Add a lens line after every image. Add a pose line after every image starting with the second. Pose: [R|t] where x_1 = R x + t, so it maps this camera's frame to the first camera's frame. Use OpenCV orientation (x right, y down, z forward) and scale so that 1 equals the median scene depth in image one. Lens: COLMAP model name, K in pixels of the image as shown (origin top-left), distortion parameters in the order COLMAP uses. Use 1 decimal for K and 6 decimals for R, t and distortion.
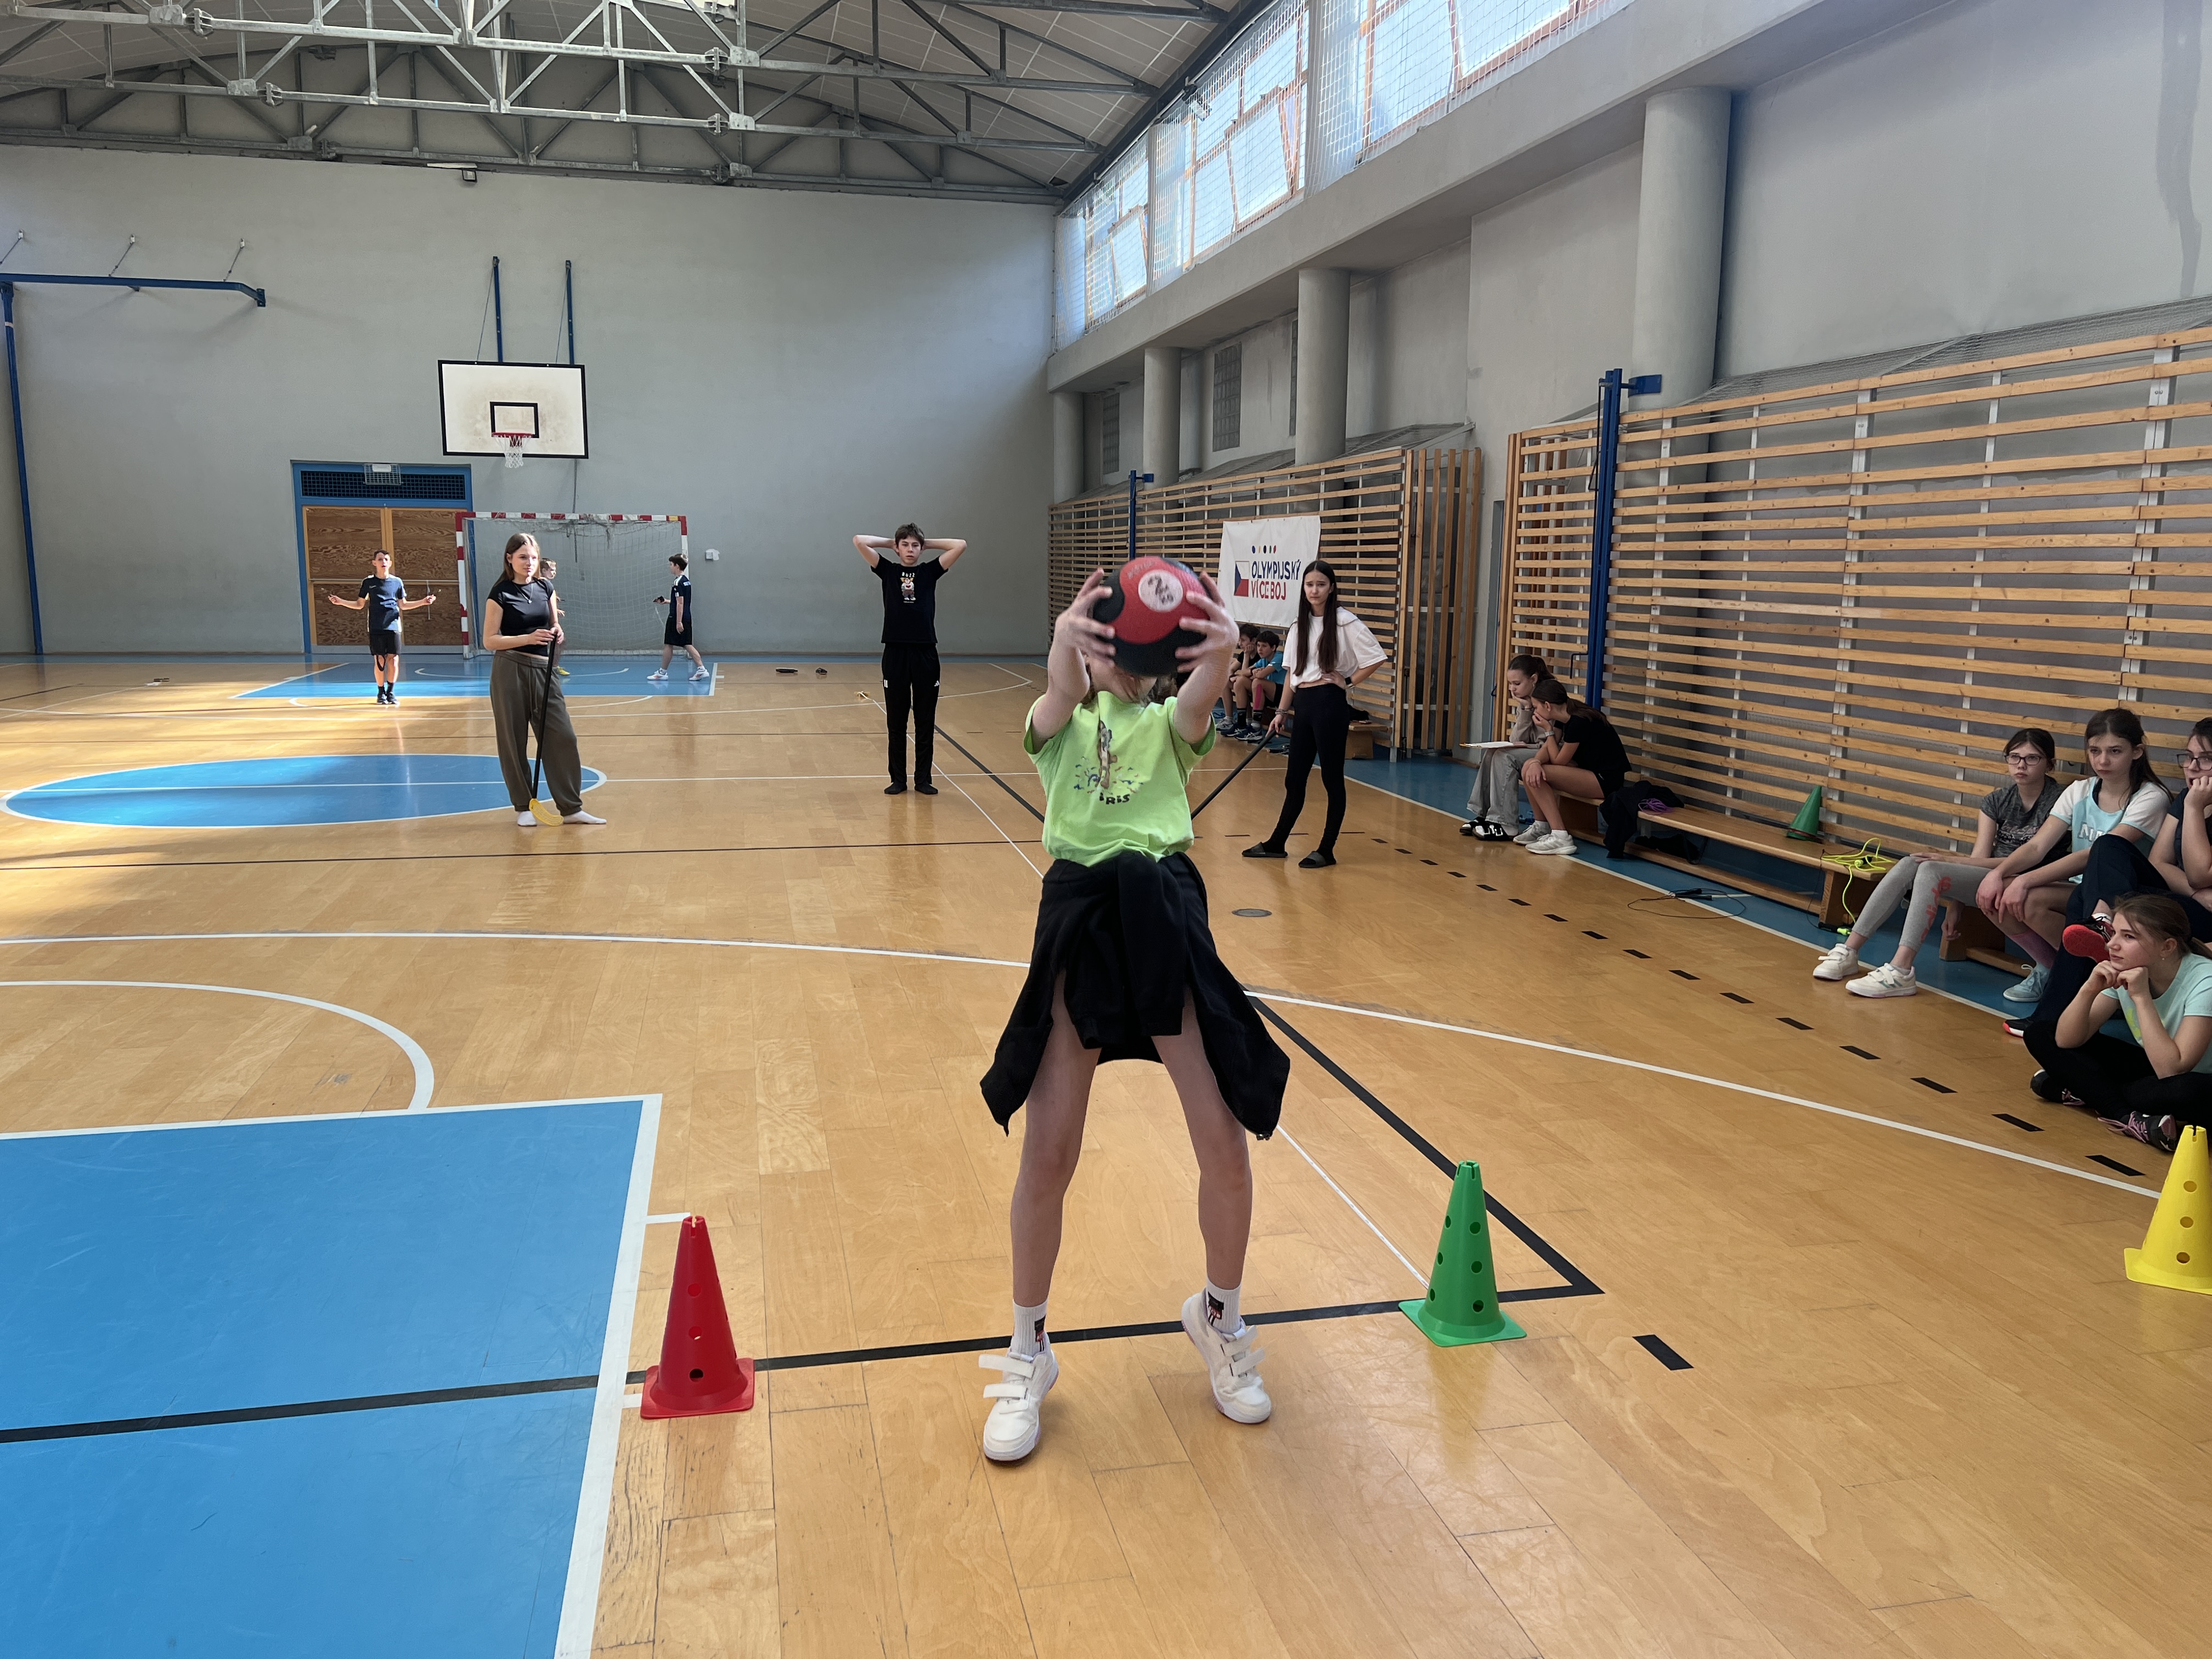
lens RADIAL K [[1666.5, 0, 1124.7], [0, 1666.5, 854.8], [0, 0, 1]] dist [0.051120, -0.057126]
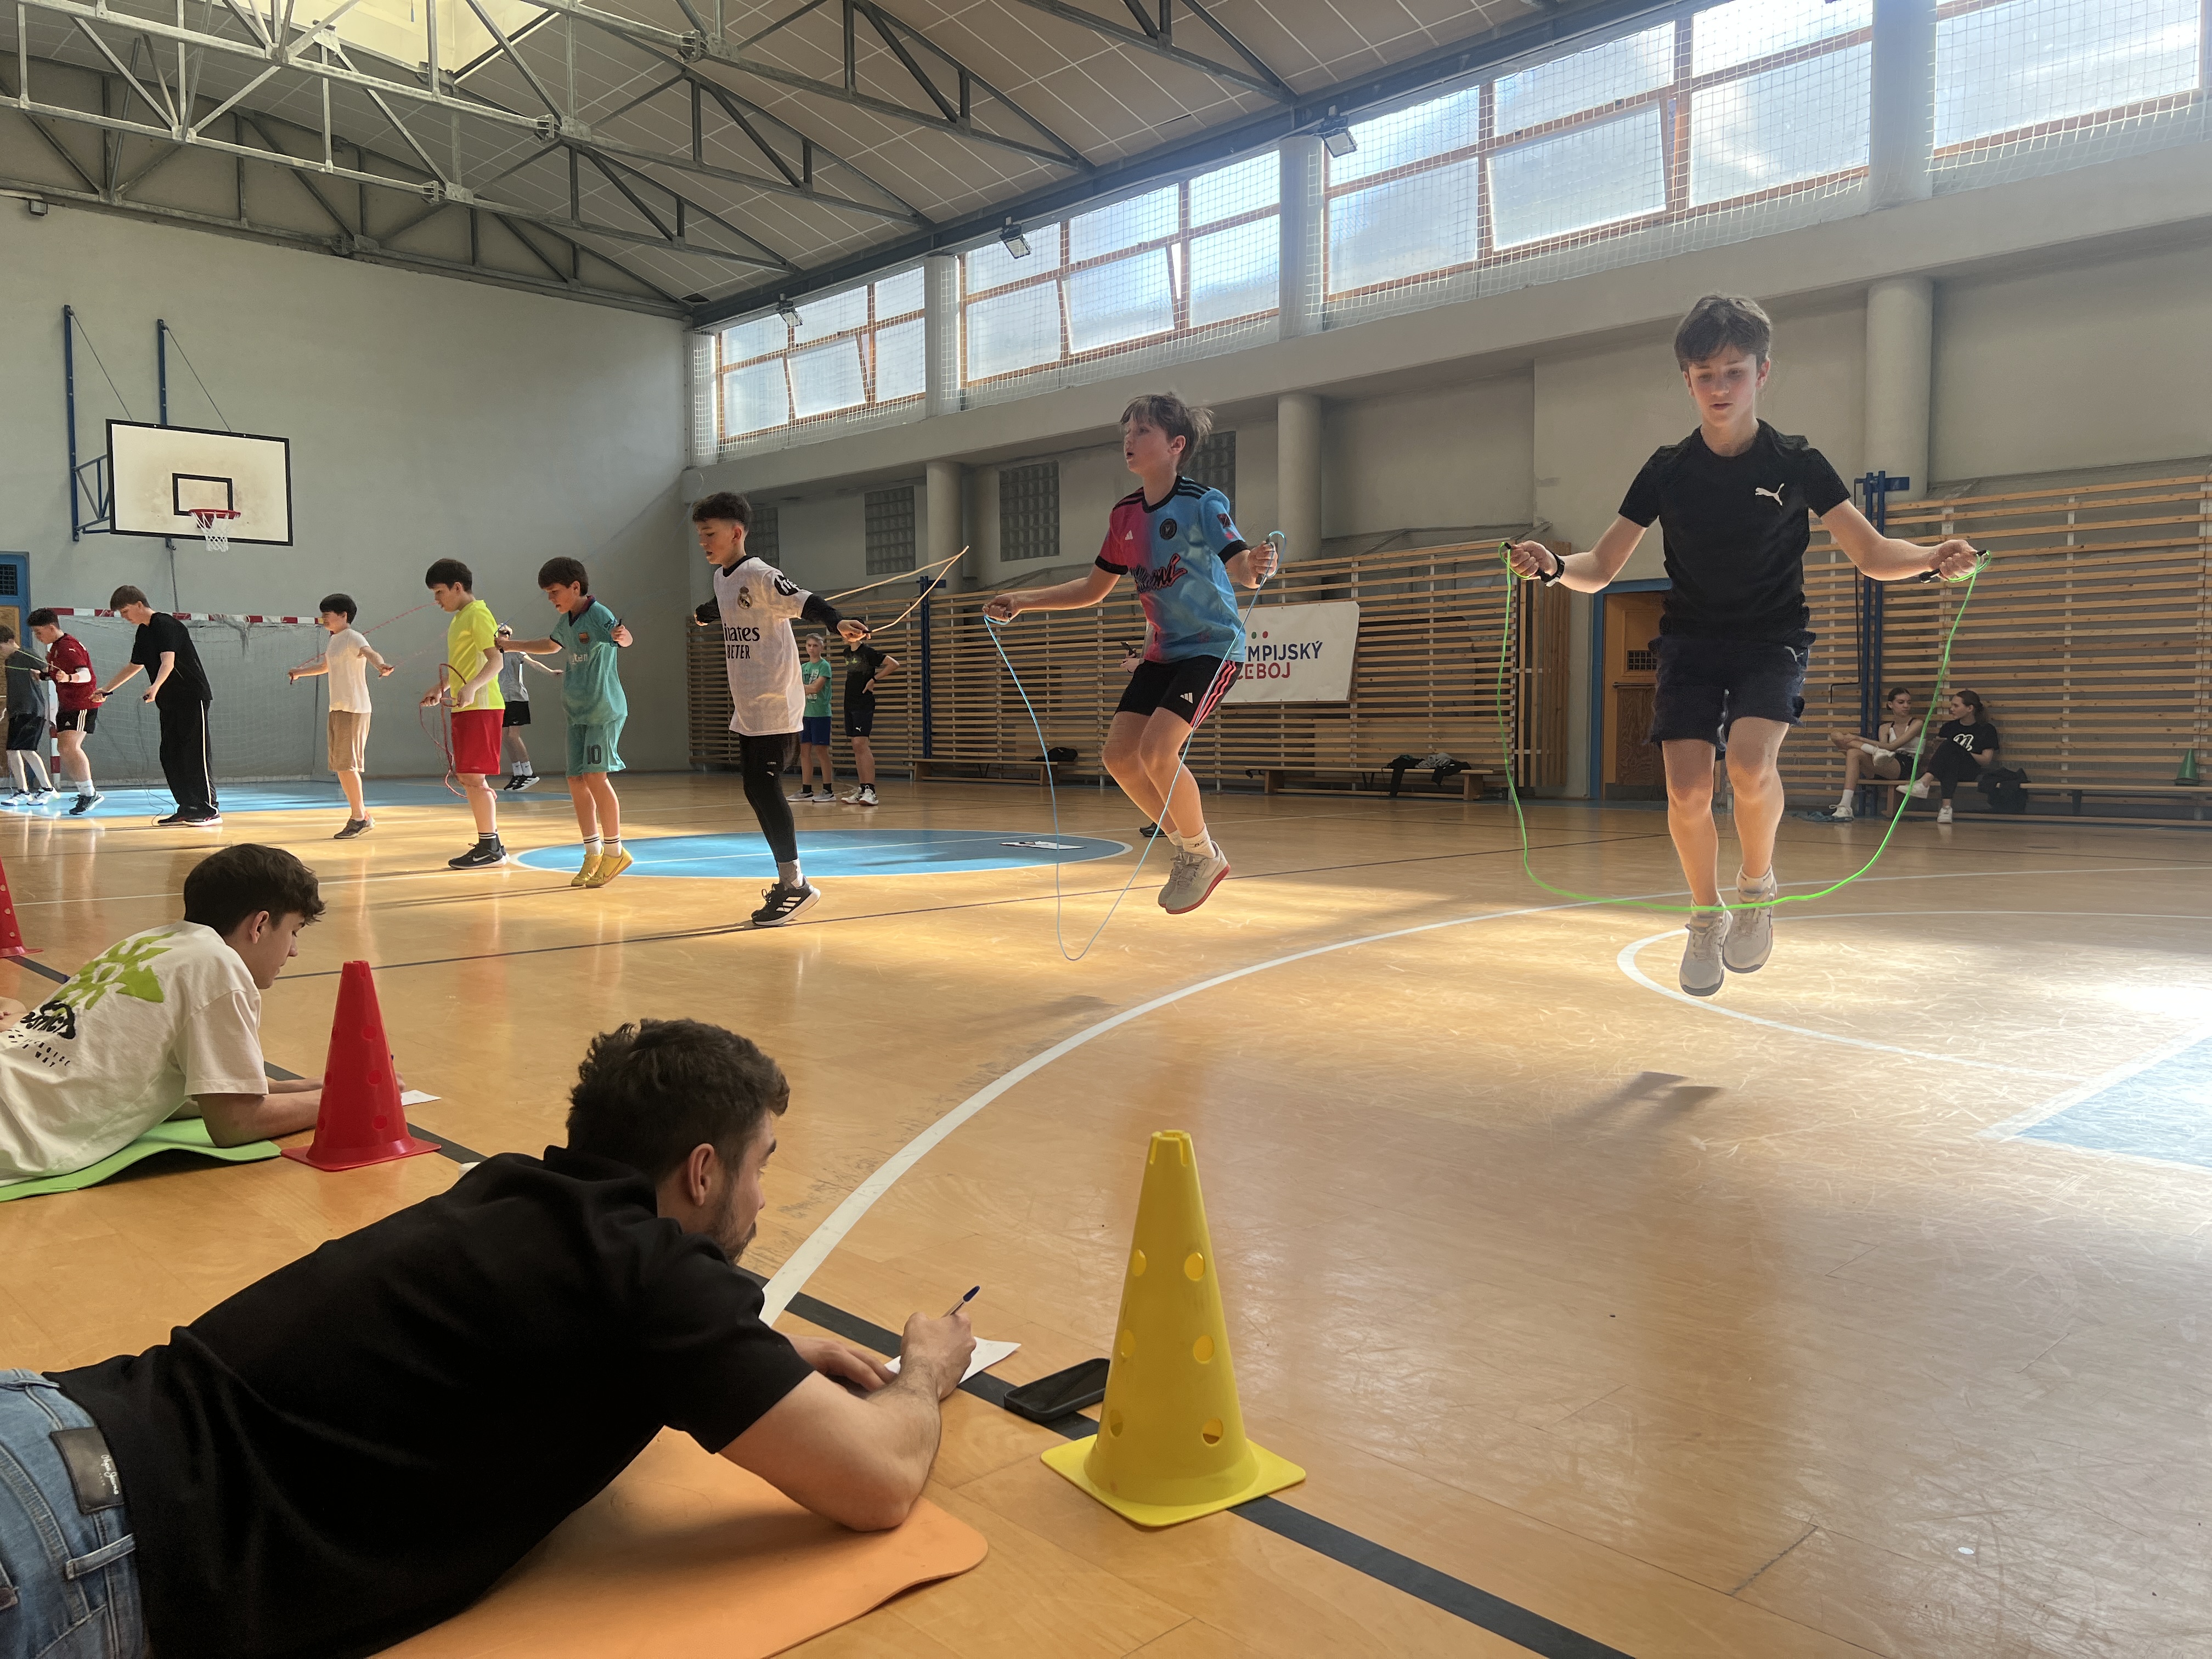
lens RADIAL K [[1666.5, 0, 1113.9], [0, 1666.5, 818.9], [0, 0, 1]] dist [0.051120, -0.057126]
pose [[0.857636, -0.043053, 0.512452, -0.405572], [0.102717, 0.990751, -0.088670, 0.019076], [-0.503895, 0.128684, 0.854126, 0.081547]]
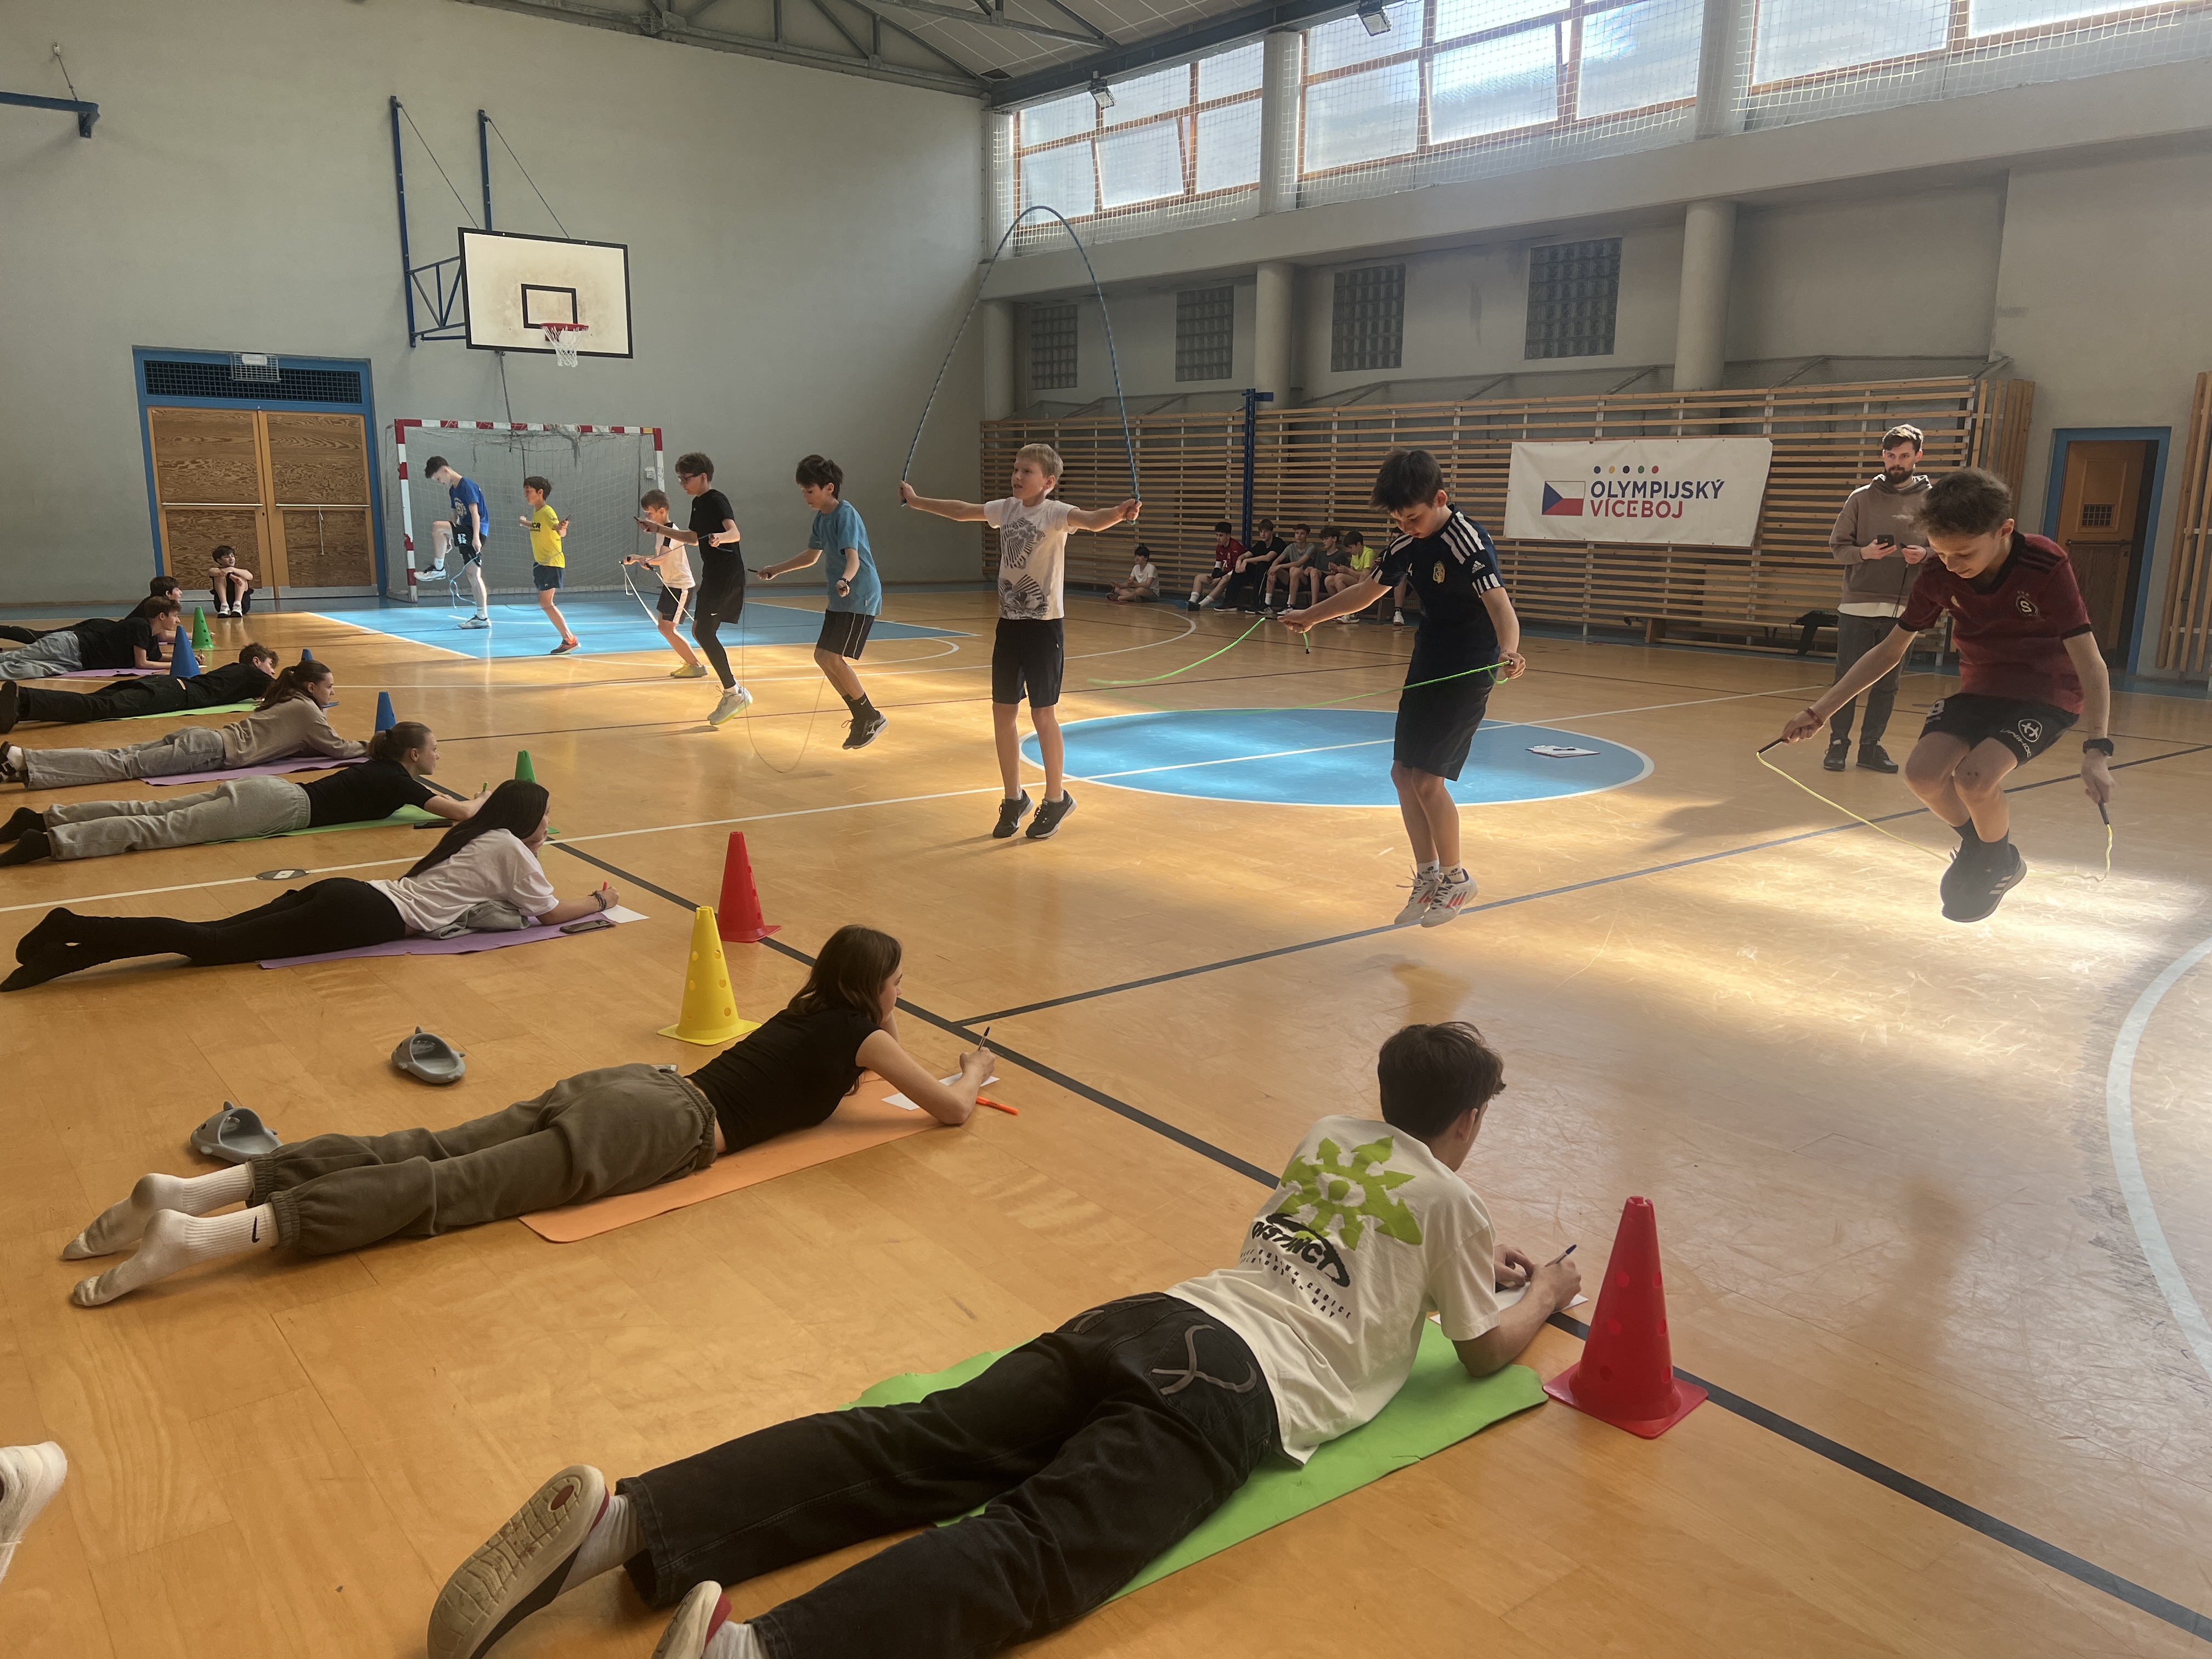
lens RADIAL K [[1666.5, 0, 1132.1], [0, 1666.5, 829.3], [0, 0, 1]] dist [0.051120, -0.057126]
pose [[0.900923, -0.086733, 0.425223, -0.471667], [0.073310, 0.996160, 0.047866, -0.024431], [-0.427742, -0.011950, 0.903822, 0.136701]]
